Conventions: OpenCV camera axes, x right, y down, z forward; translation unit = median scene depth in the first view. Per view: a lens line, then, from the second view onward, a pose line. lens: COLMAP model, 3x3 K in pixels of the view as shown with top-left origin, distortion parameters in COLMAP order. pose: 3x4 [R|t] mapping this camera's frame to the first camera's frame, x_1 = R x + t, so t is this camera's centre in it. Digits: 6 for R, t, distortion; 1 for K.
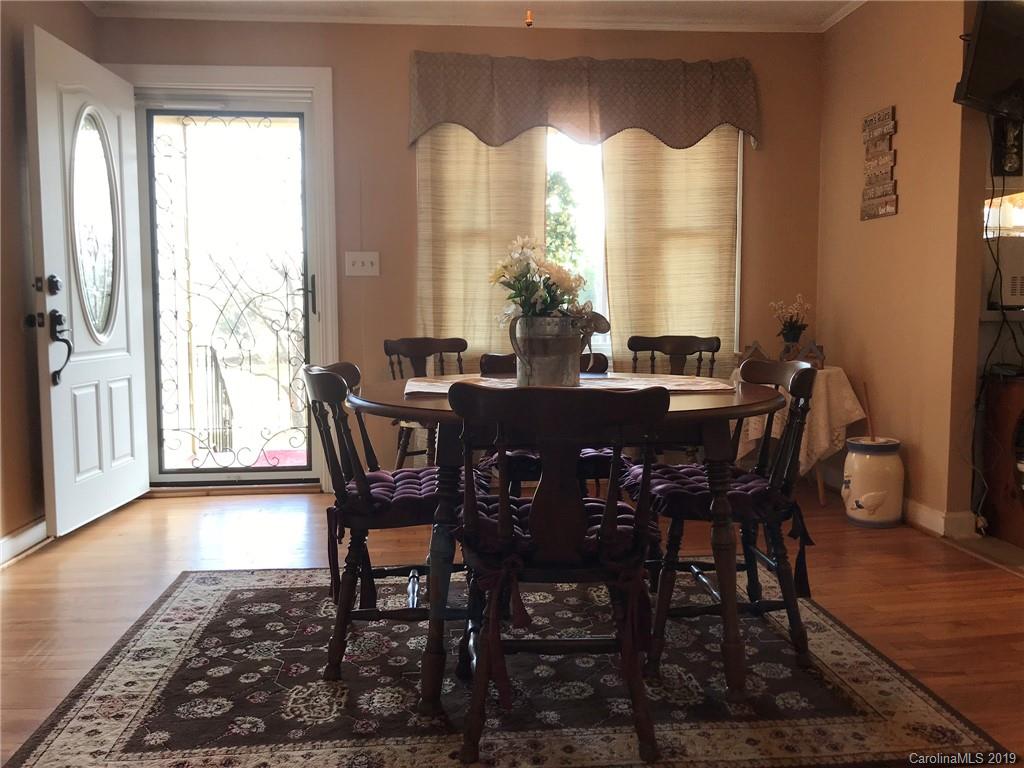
lens RADIAL K [[851.7, 0, 512.6], [0, 851.7, 385.8], [0, 0, 1]] dist [0.052600, -0.075571]
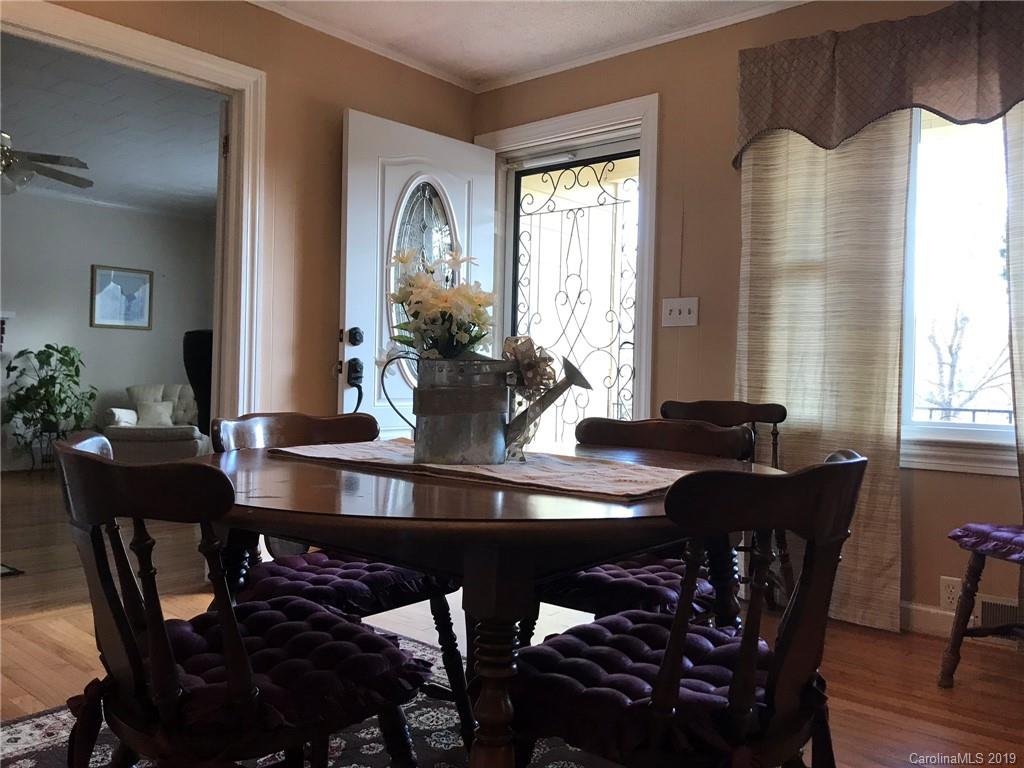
lens RADIAL K [[851.7, 0, 521.1], [0, 851.7, 378.5], [0, 0, 1]] dist [0.052600, -0.075571]
pose [[0.698465, 0.023087, -0.715272, 0.323635], [-0.087926, 0.994676, -0.053755, -0.018037], [0.710222, 0.100437, 0.696776, 0.307805]]
